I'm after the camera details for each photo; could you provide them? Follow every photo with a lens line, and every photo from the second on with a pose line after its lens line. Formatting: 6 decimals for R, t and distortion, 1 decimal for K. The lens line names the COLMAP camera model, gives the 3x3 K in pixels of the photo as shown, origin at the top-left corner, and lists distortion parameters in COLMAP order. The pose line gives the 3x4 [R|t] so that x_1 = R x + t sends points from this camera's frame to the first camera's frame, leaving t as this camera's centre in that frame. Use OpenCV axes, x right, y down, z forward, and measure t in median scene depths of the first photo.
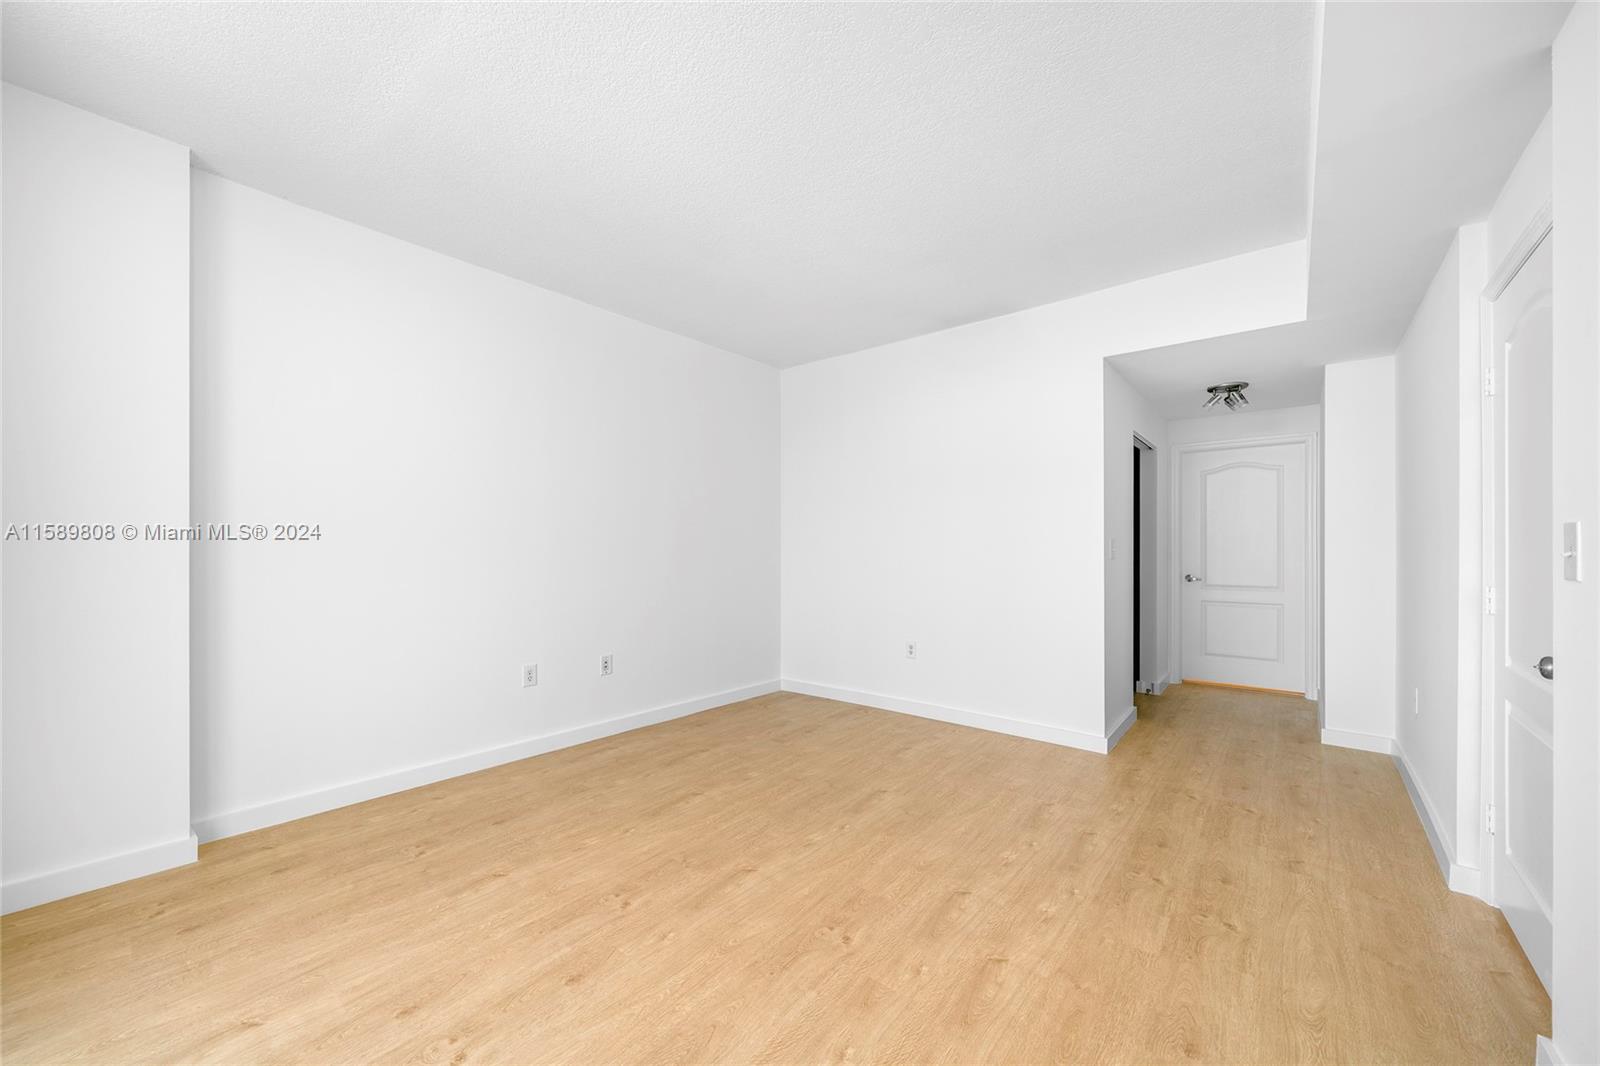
lens RADIAL K [[577.8, 0, 810.3], [0, 577.8, 524.4], [0, 0, 1]] dist [-0.003067, 0.000022]
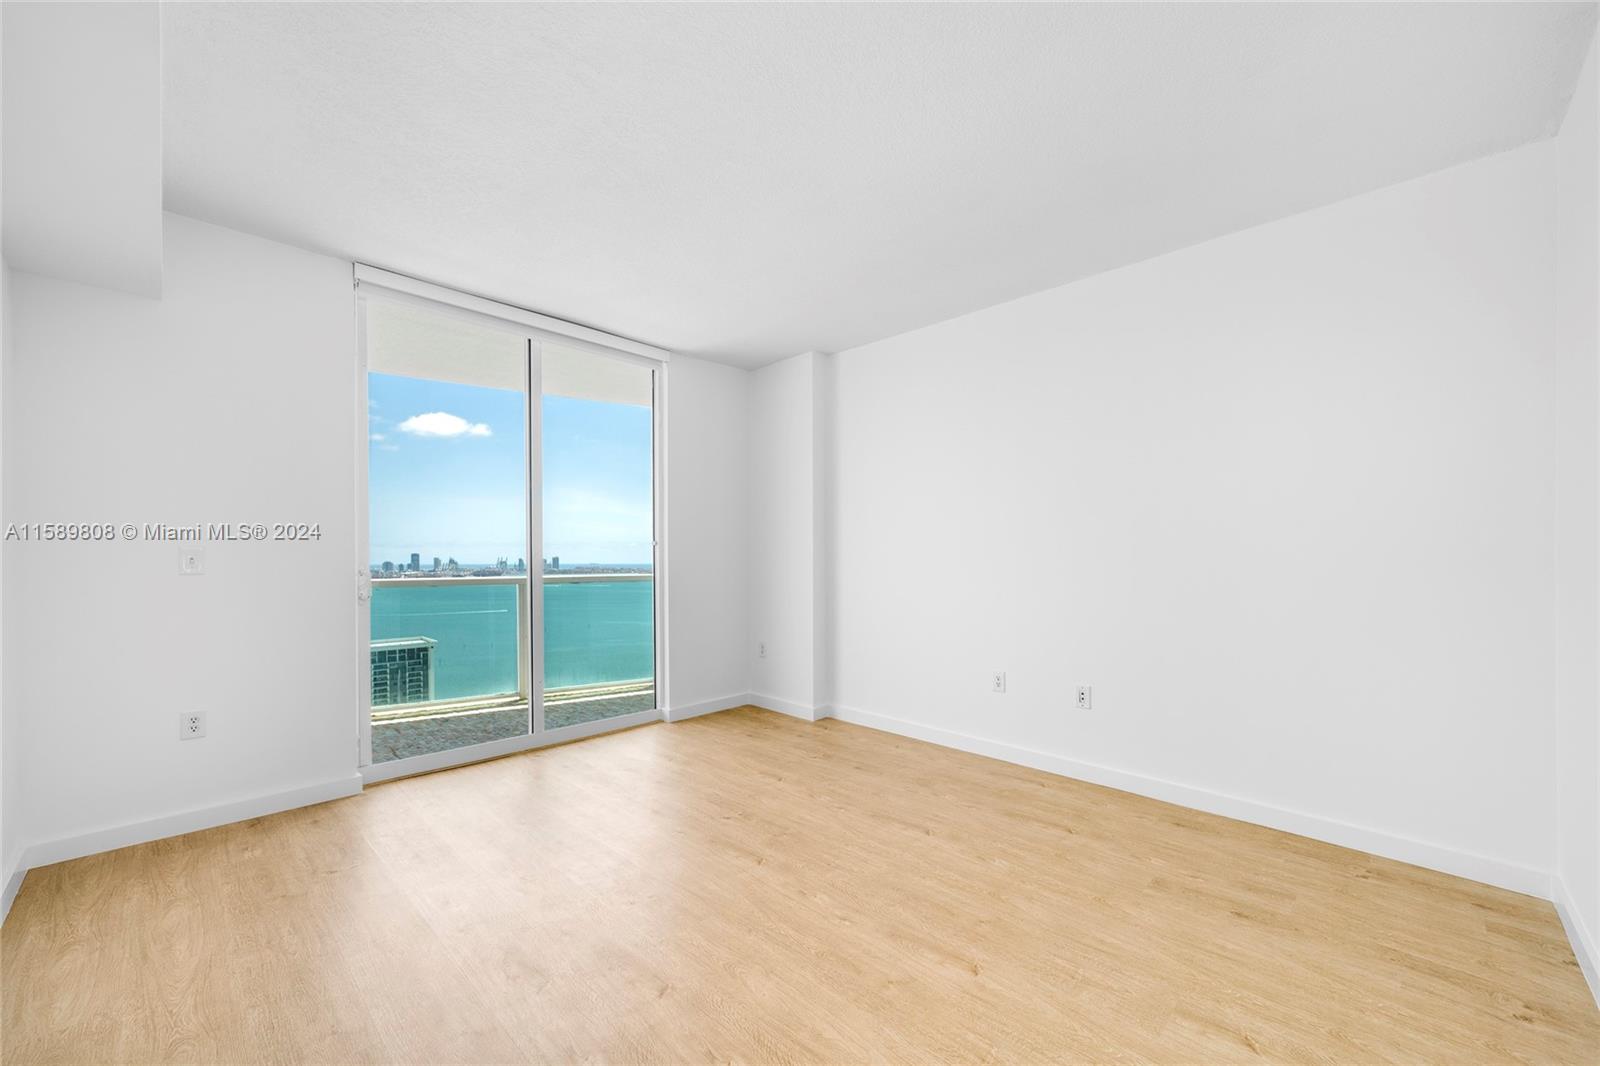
lens RADIAL K [[607.5, 0, 821.8], [0, 607.5, 553.7], [0, 0, 1]] dist [0.000701, 0.000430]
pose [[-0.039956, -0.003662, -0.999195, 0.711581], [0.037366, 0.999288, -0.005157, 0.022565], [0.998503, -0.037542, -0.039791, 0.816558]]
